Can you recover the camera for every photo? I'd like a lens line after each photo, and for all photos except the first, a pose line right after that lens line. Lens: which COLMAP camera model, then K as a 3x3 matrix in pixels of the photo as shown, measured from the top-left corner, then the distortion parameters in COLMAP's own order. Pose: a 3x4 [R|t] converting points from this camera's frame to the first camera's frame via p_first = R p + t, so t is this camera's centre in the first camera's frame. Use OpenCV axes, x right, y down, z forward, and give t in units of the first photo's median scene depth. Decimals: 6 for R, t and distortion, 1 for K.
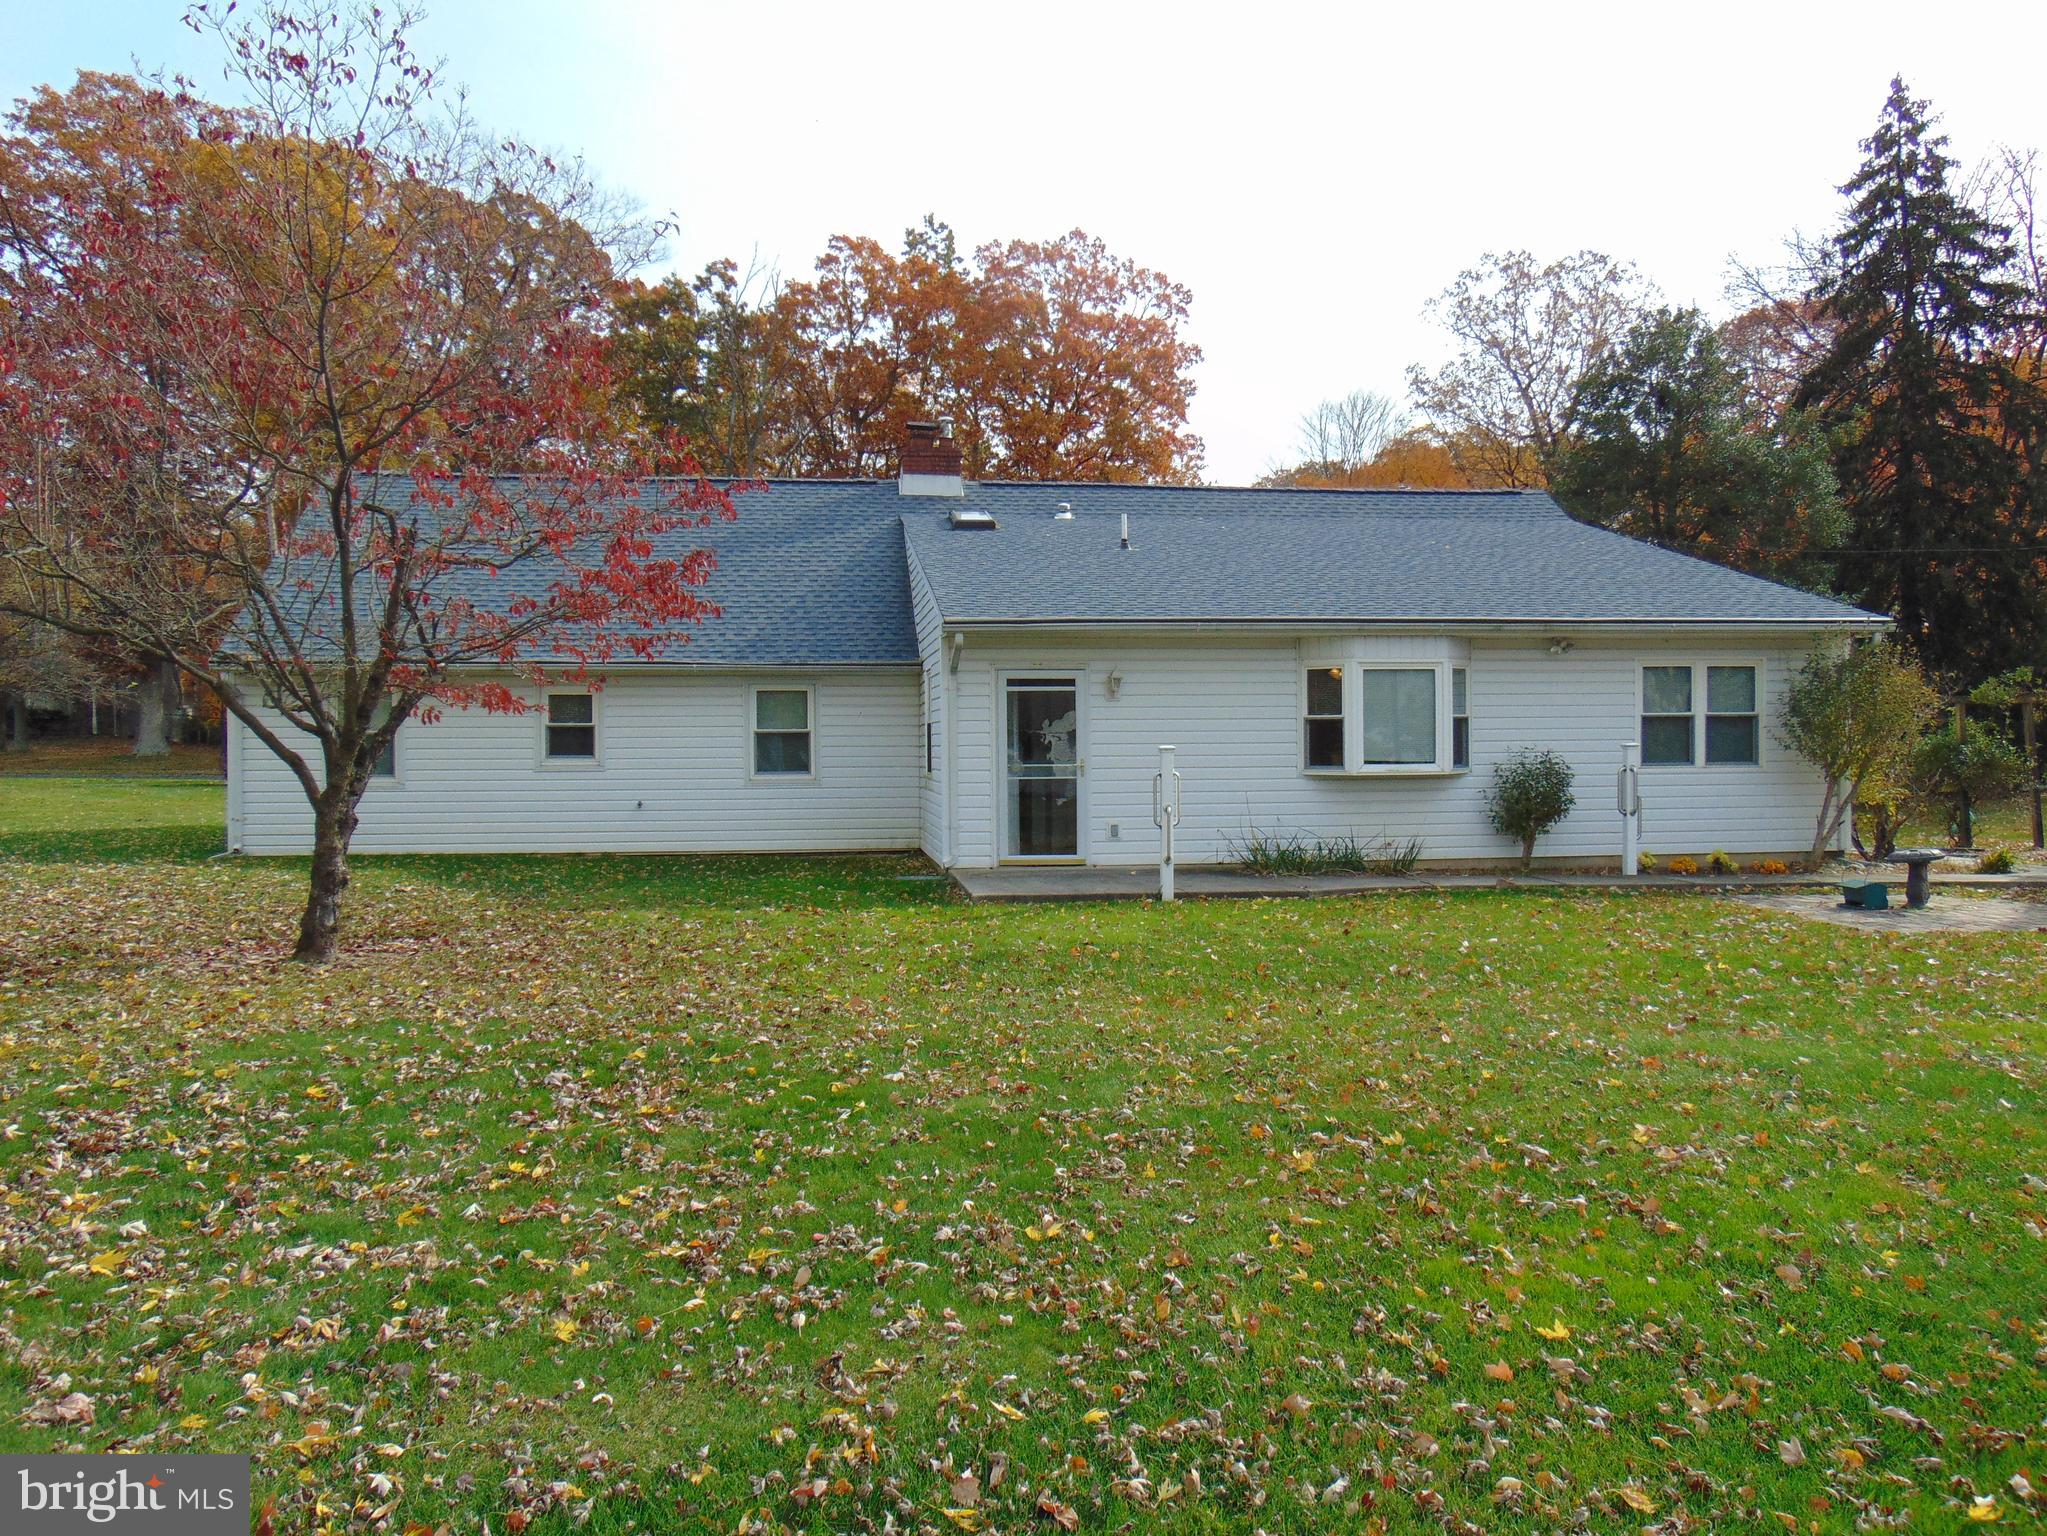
lens RADIAL K [[1540.6, 0, 1029.4], [0, 1540.6, 777.8], [0, 0, 1]] dist [-0.029803, 0.076255]
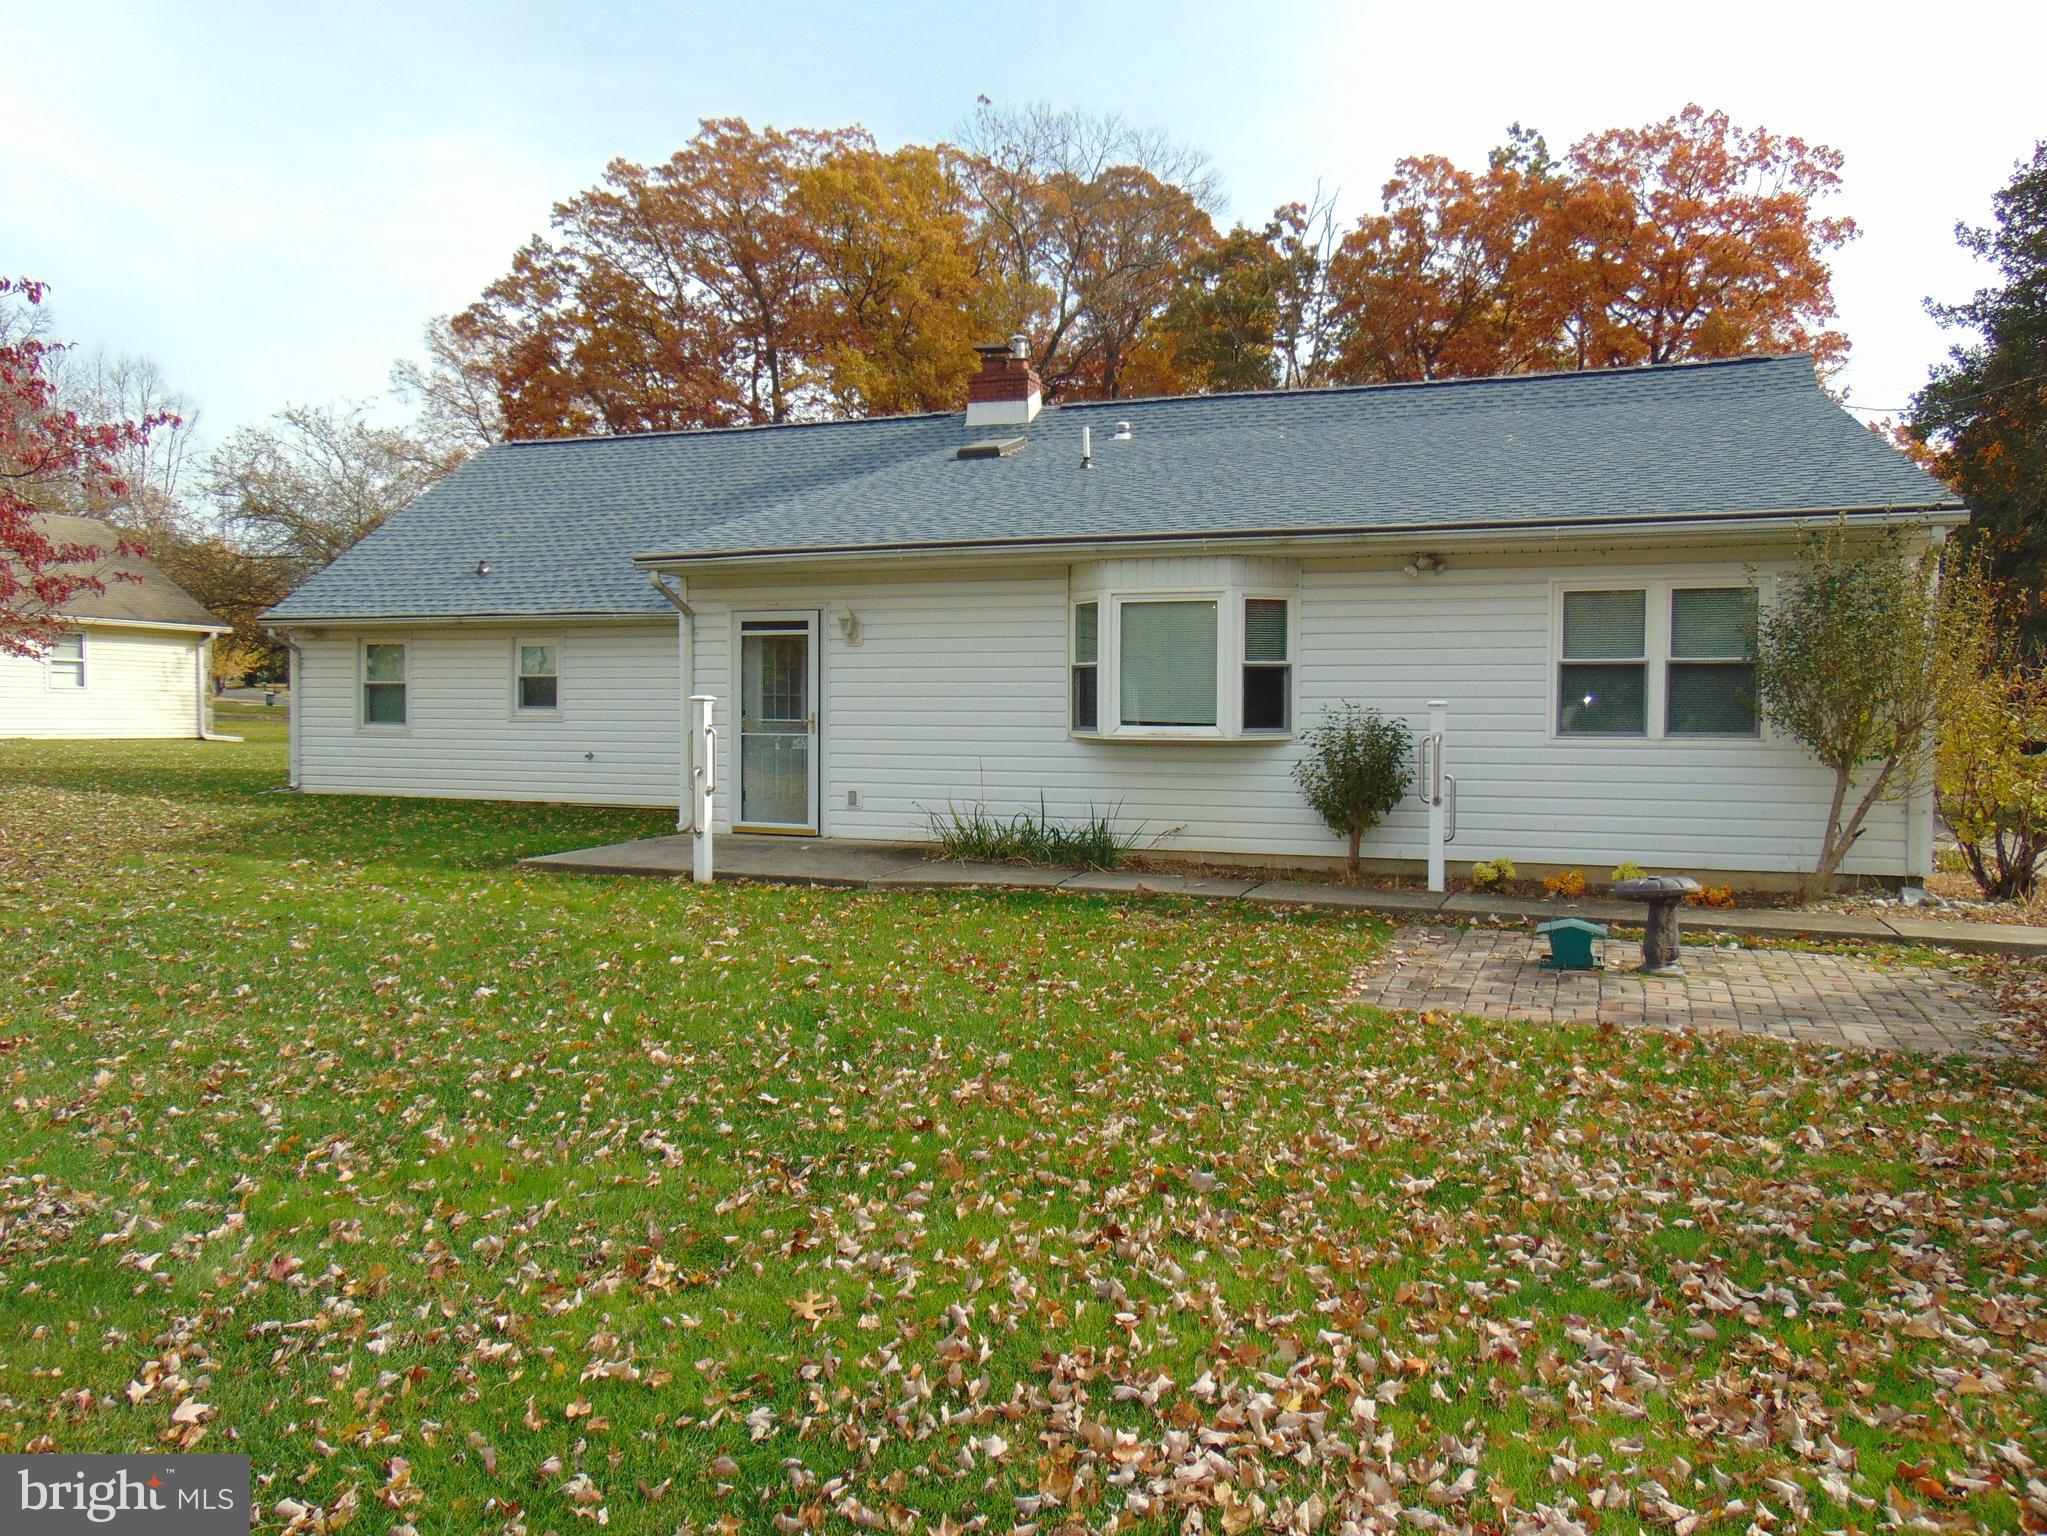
lens RADIAL K [[1540.6, 0, 1007.5], [0, 1540.6, 764.8], [0, 0, 1]] dist [-0.029803, 0.076255]
pose [[0.874290, 0.028163, -0.484587, 0.482056], [-0.020666, 0.999570, 0.020807, -0.003383], [0.484965, -0.008177, 0.874496, 0.261030]]
